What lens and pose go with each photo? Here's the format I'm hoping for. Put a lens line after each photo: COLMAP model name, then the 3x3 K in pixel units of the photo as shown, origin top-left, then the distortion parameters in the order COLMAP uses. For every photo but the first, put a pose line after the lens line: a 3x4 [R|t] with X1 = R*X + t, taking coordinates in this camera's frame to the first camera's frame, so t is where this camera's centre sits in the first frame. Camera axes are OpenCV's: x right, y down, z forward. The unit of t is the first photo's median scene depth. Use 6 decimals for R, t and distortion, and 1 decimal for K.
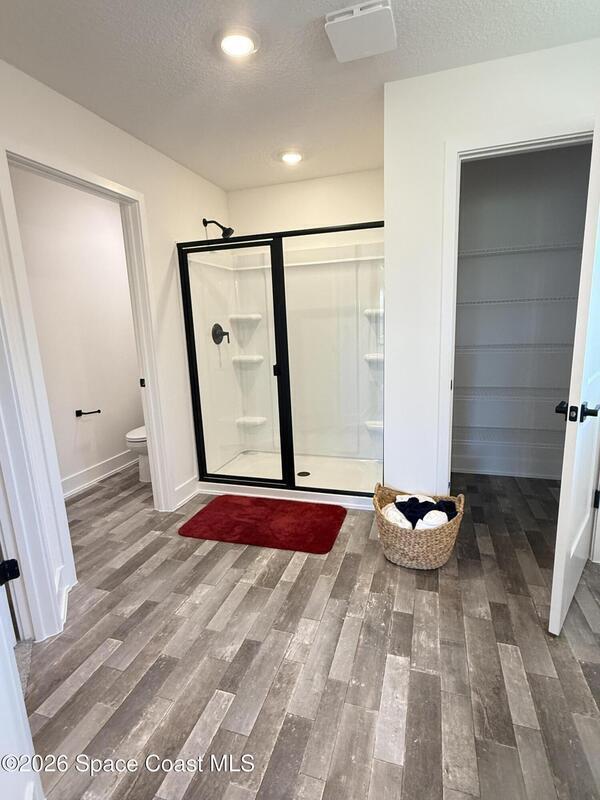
lens RADIAL K [[401.3, 0, 305.3], [0, 401.3, 396.9], [0, 0, 1]] dist [0.003875, 0.000490]
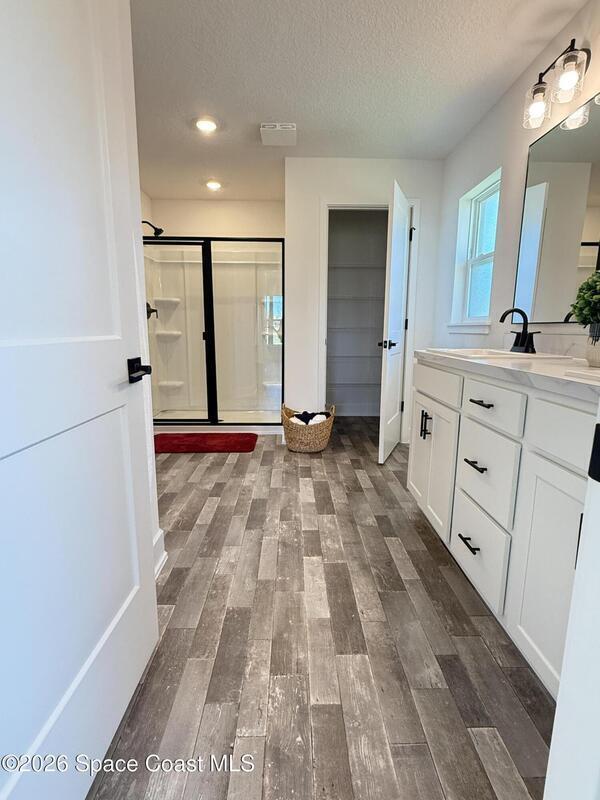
lens RADIAL K [[401.3, 0, 304.2], [0, 401.3, 398.3], [0, 0, 1]] dist [0.003875, 0.000490]
pose [[0.944040, -0.015064, 0.329488, -0.272904], [0.022616, 0.999562, -0.019099, 0.238350], [-0.329056, 0.025482, 0.943967, -0.536661]]
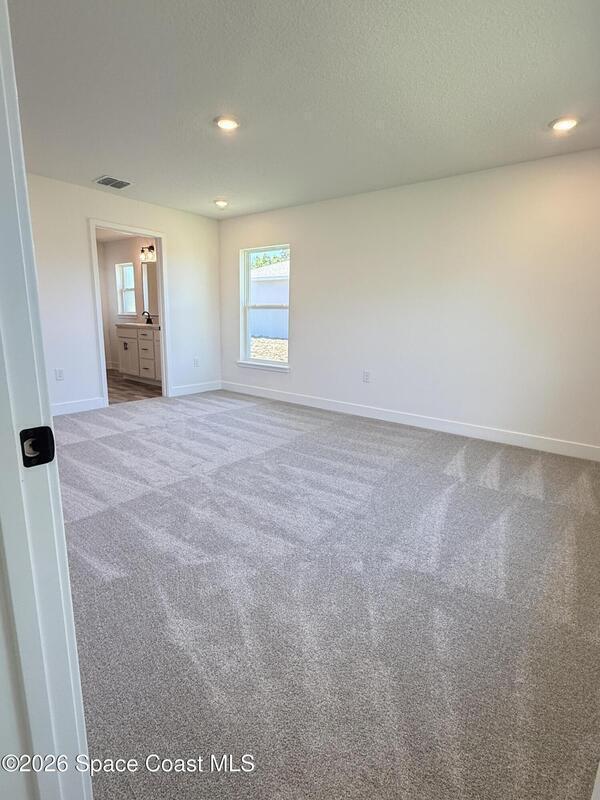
lens RADIAL K [[401.3, 0, 300.0], [0, 401.3, 401.6], [0, 0, 1]] dist [0.003875, 0.000490]
pose [[0.356384, -0.146246, 0.922823, -2.884521], [0.148435, 0.983993, 0.098616, 0.746880], [-0.922474, 0.101834, 0.372387, -2.715117]]
